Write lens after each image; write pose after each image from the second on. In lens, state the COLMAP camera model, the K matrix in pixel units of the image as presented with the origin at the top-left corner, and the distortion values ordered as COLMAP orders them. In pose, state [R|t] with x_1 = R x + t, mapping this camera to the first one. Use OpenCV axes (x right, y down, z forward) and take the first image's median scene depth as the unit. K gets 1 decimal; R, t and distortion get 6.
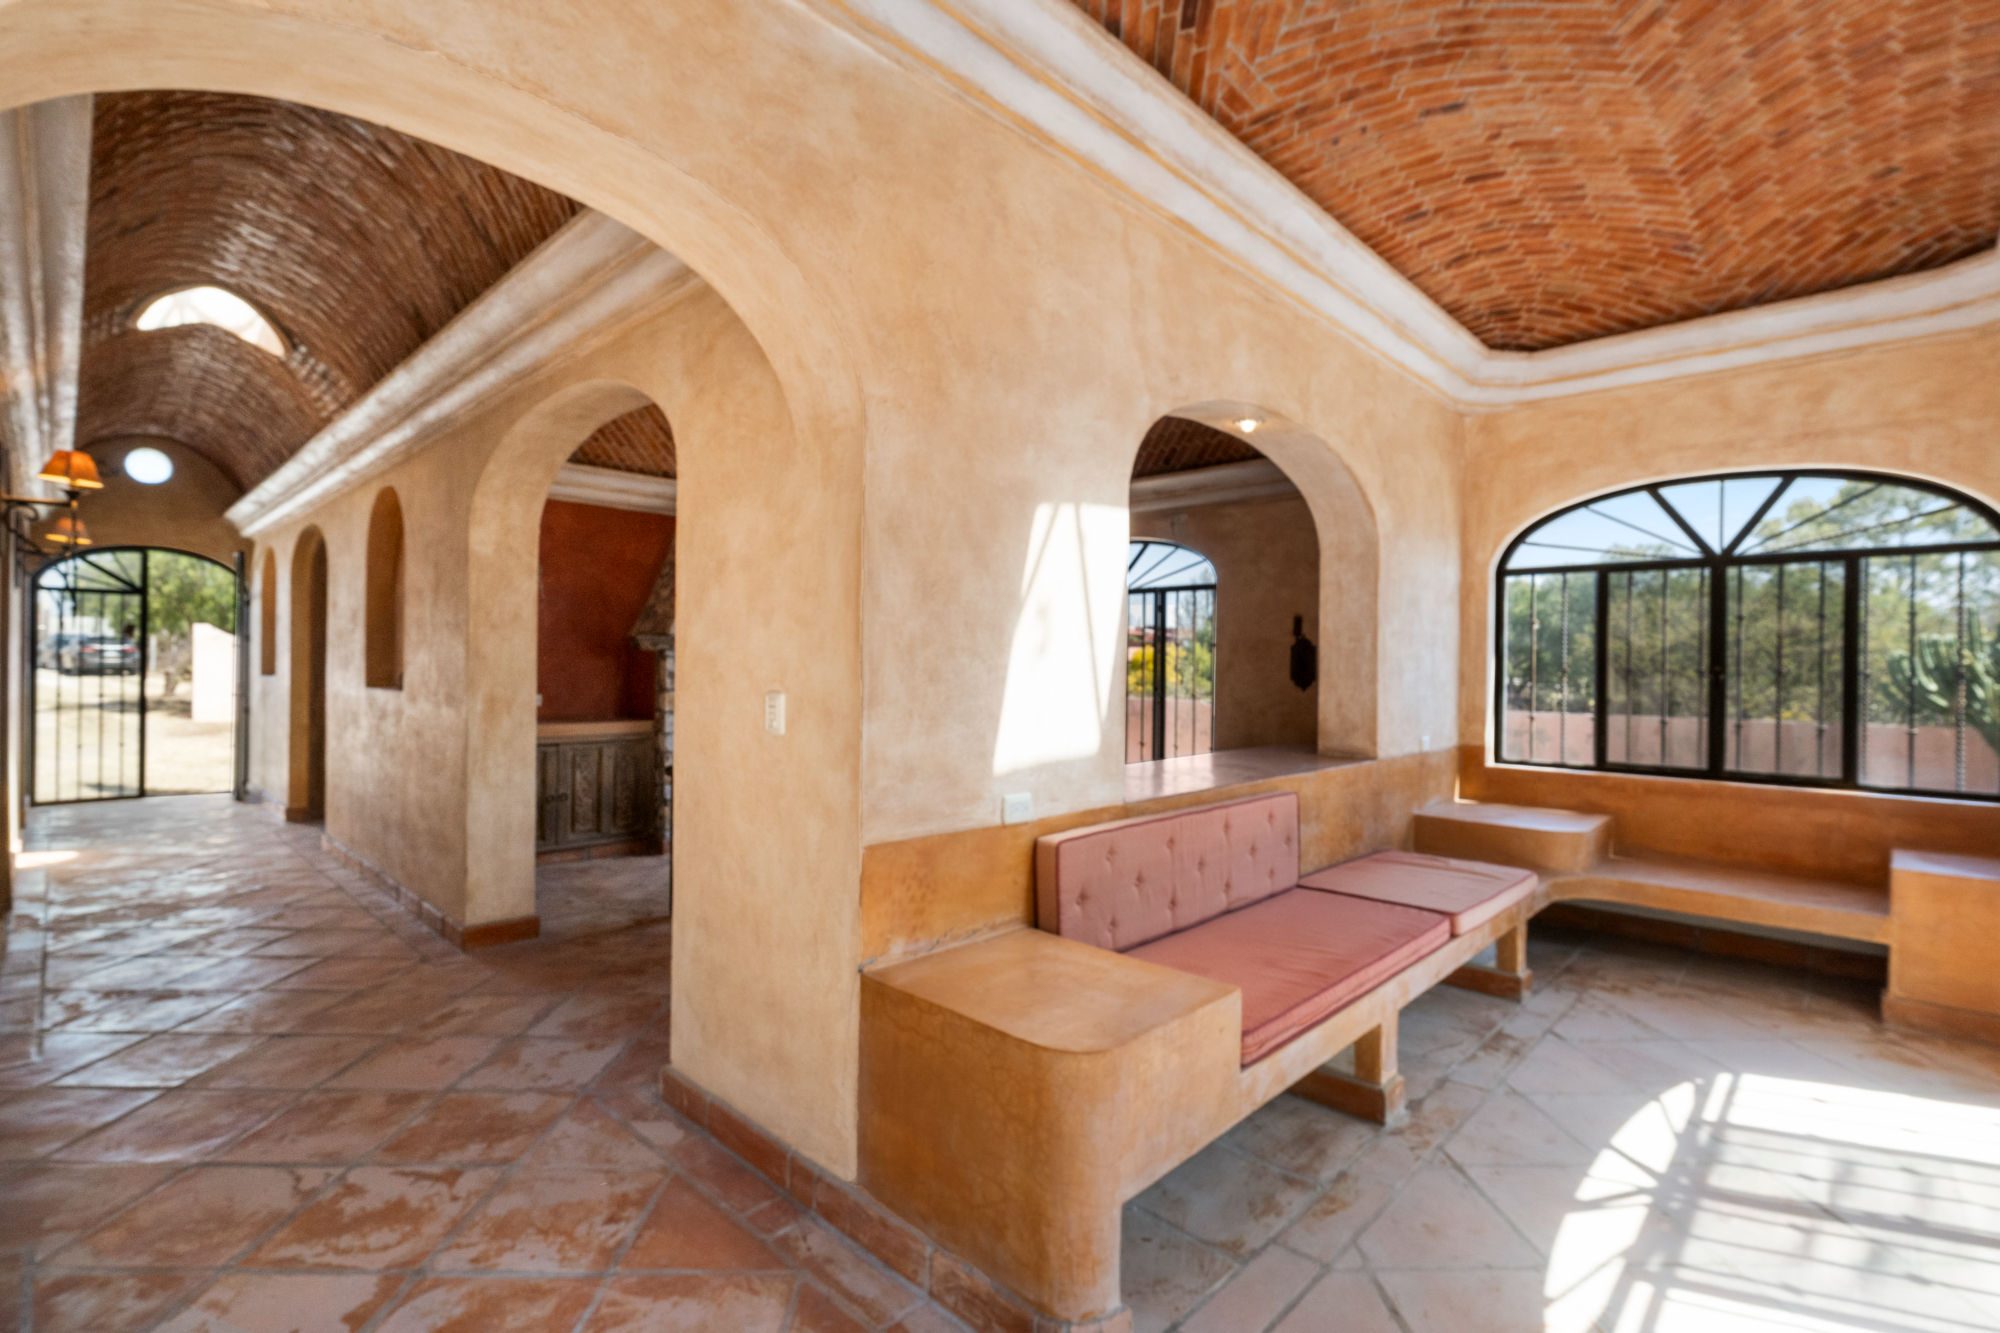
lens RADIAL K [[911.1, 0, 989.6], [0, 911.1, 662.2], [0, 0, 1]] dist [-0.008934, 0.001421]
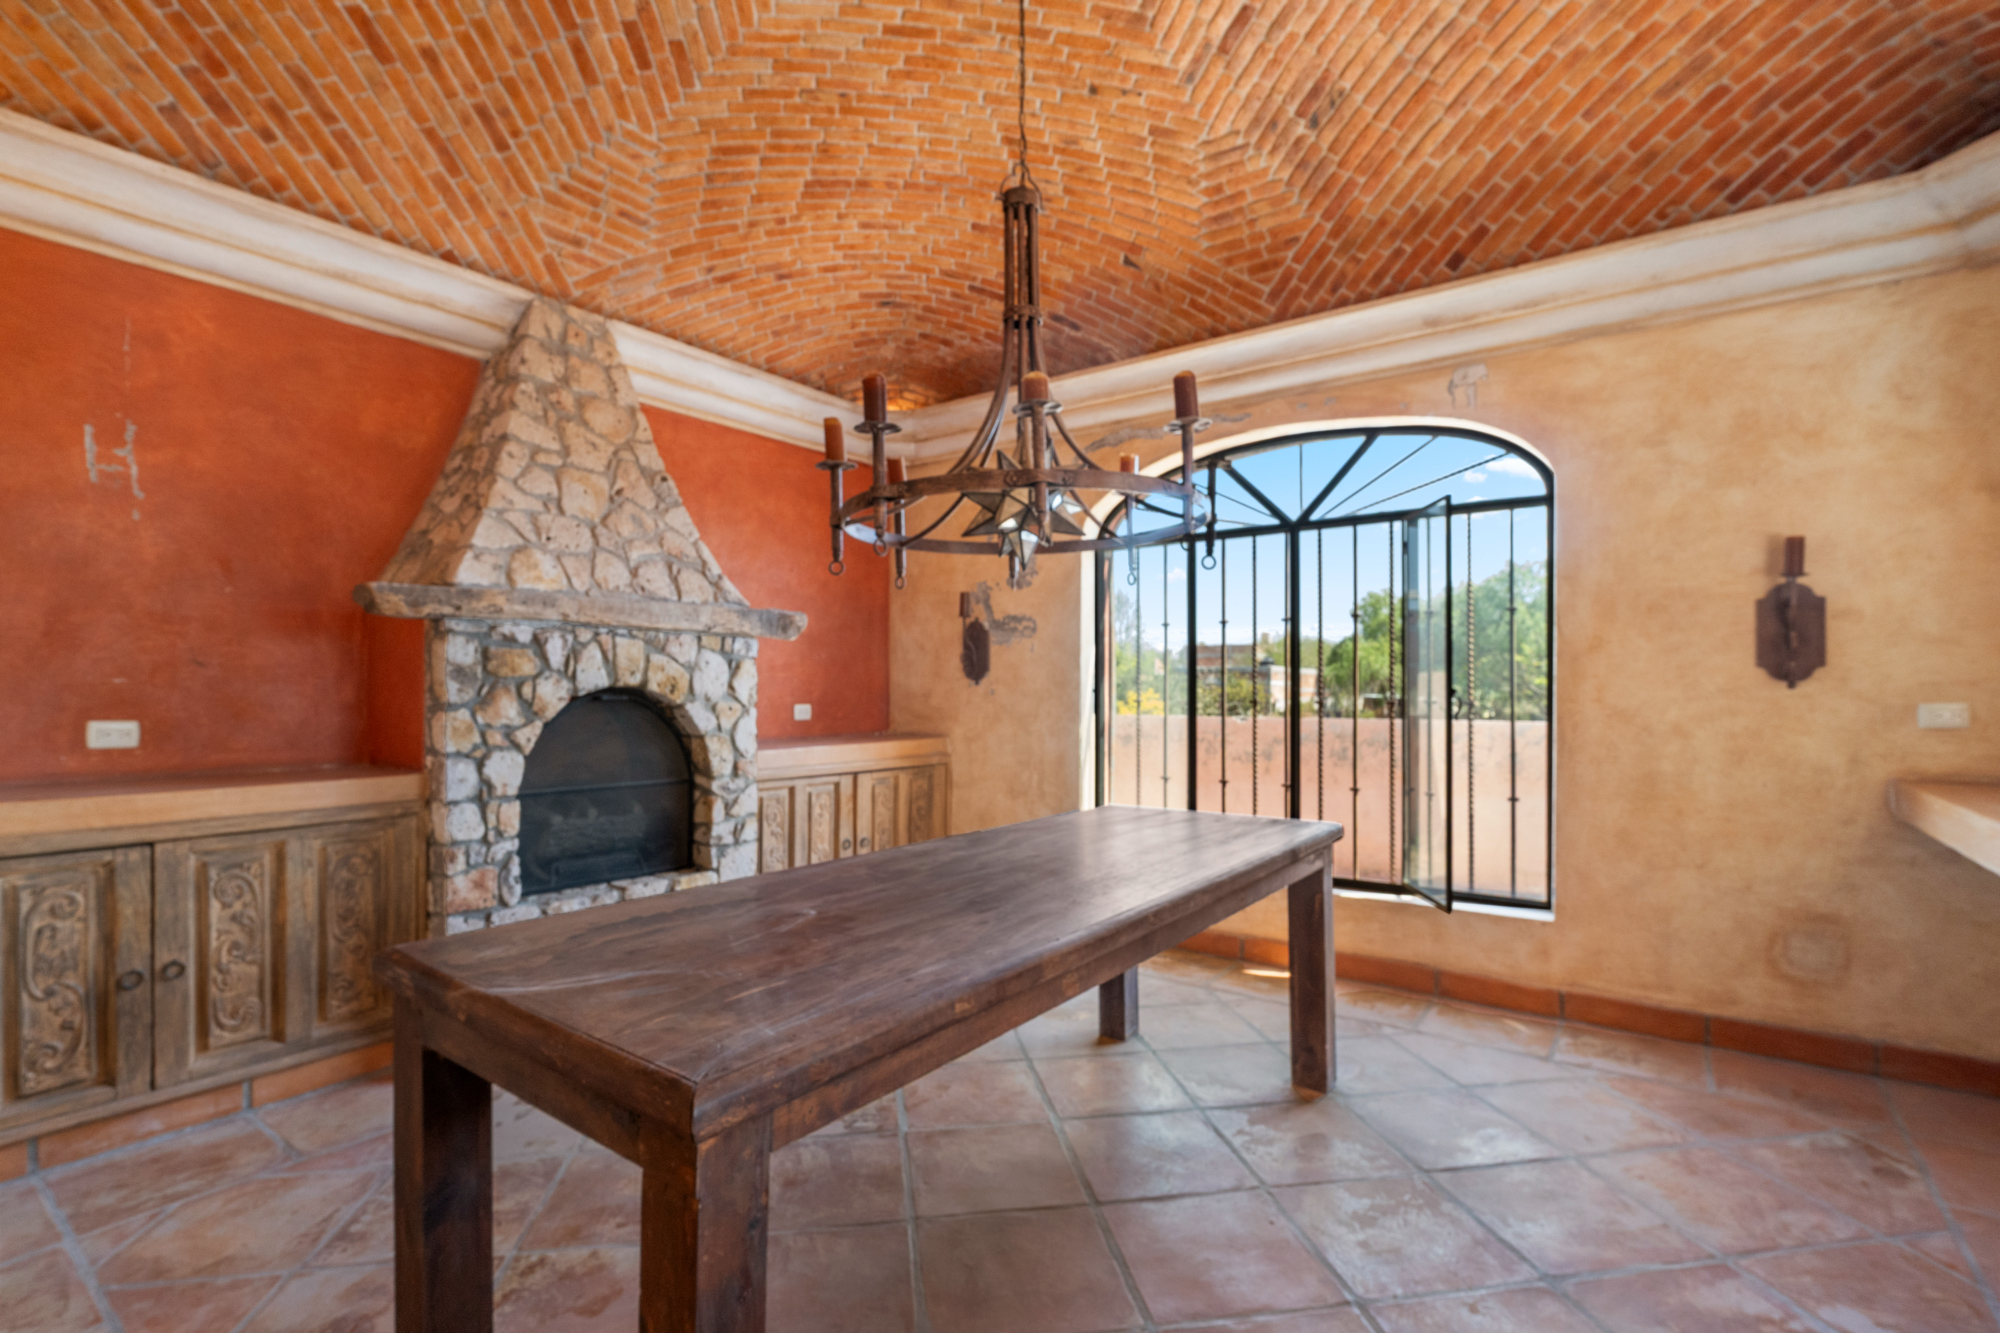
lens RADIAL K [[911.1, 0, 999.5], [0, 911.1, 689.5], [0, 0, 1]] dist [-0.008934, 0.001421]
pose [[0.990698, -0.012874, 0.135465, -0.341674], [0.012197, 0.999909, 0.005826, 0.054073], [-0.135528, -0.004119, 0.990765, 1.215721]]
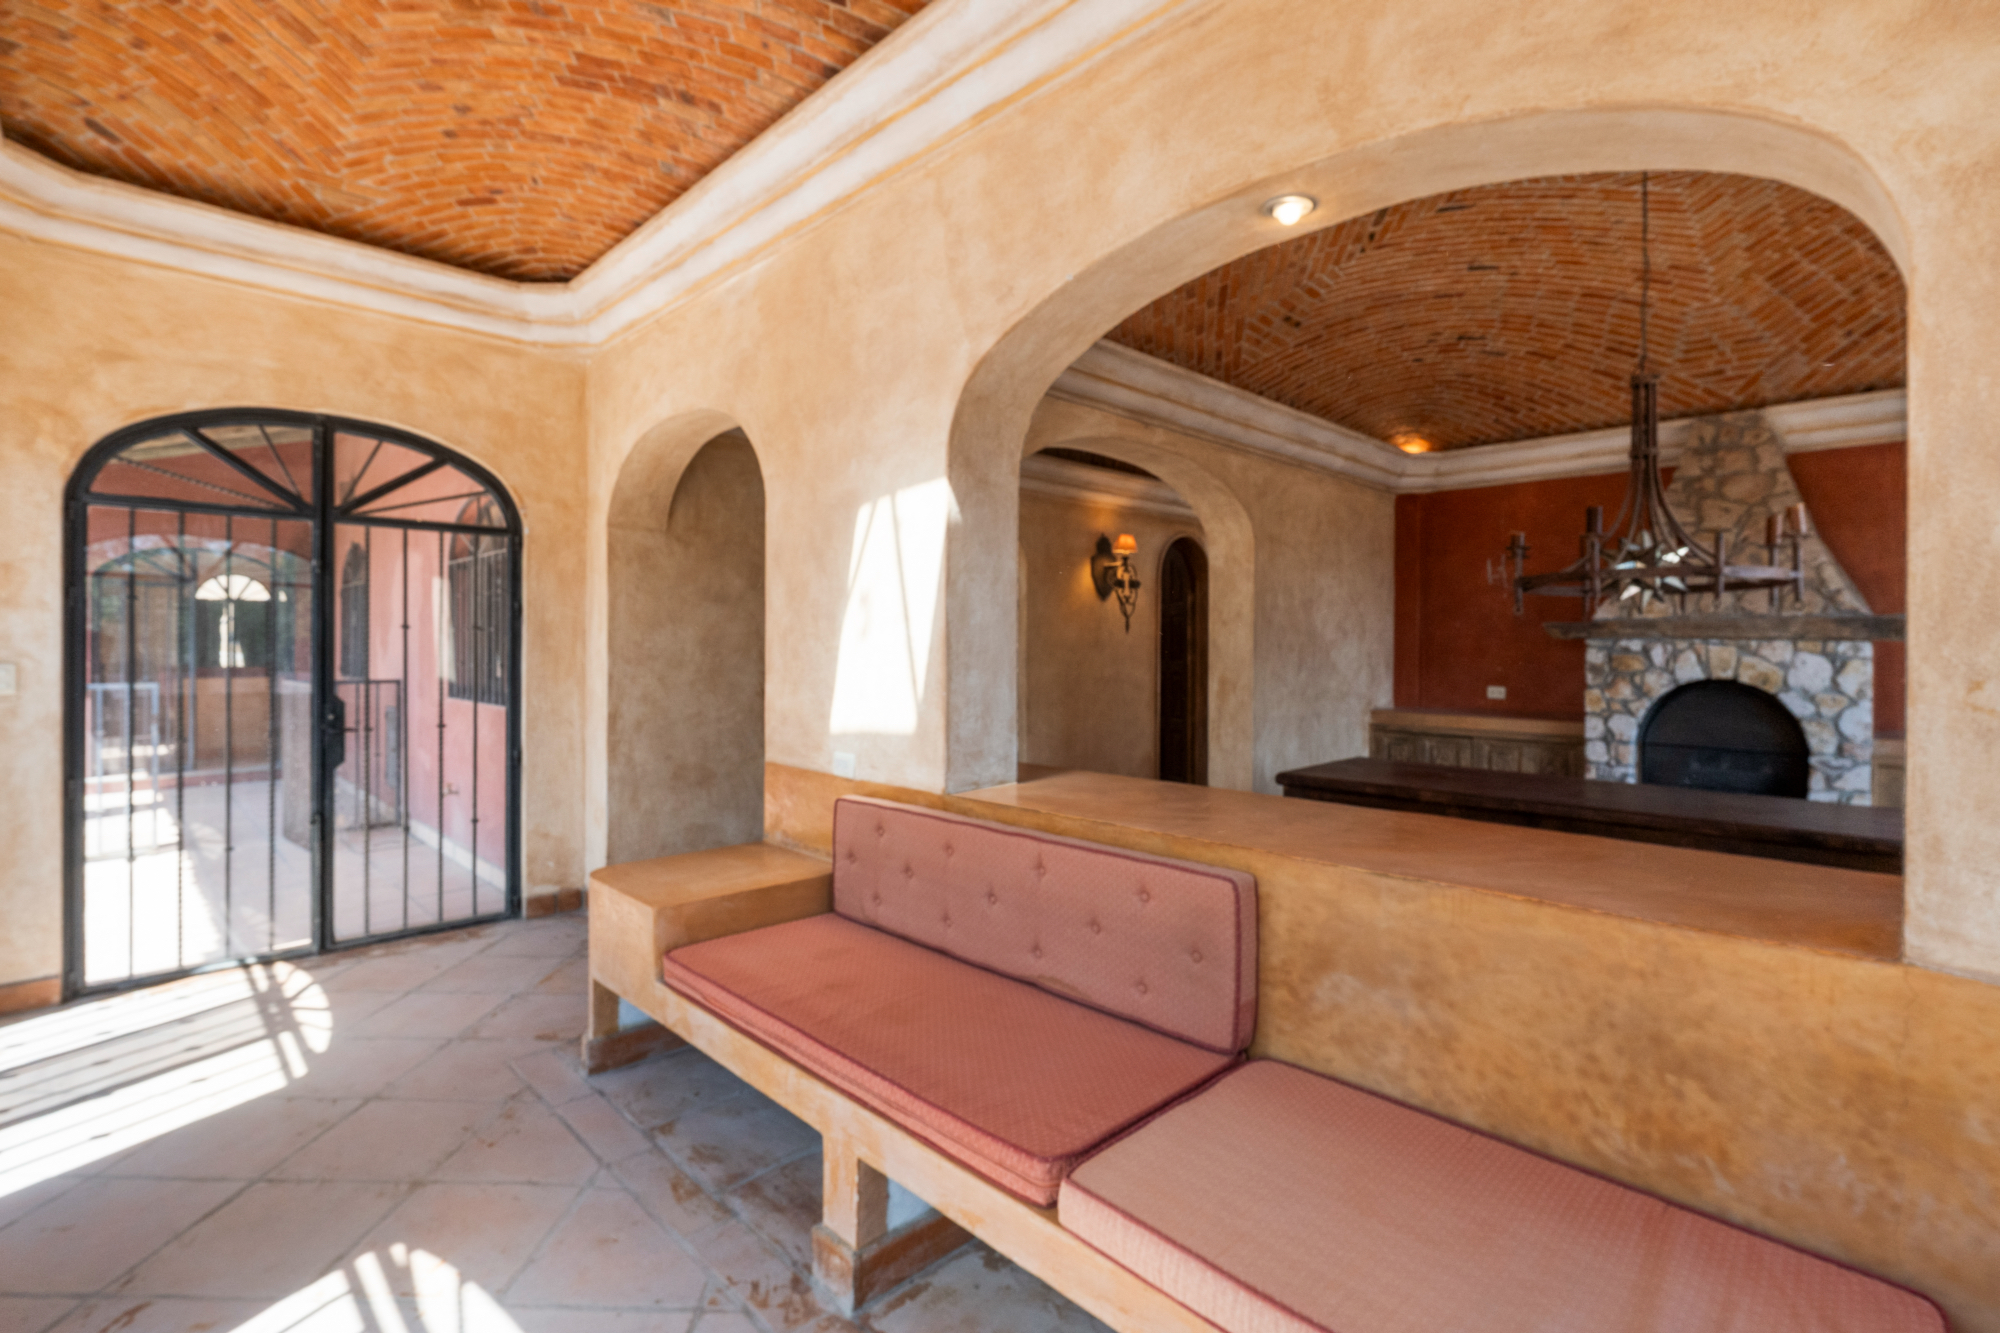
lens RADIAL K [[911.1, 0, 1004.0], [0, 911.1, 644.7], [0, 0, 1]] dist [-0.008934, 0.001421]
pose [[-0.018186, -0.014963, -0.999723, 1.135791], [-0.004984, 0.999877, -0.014875, 0.016905], [0.999822, 0.004712, -0.018259, 1.135906]]
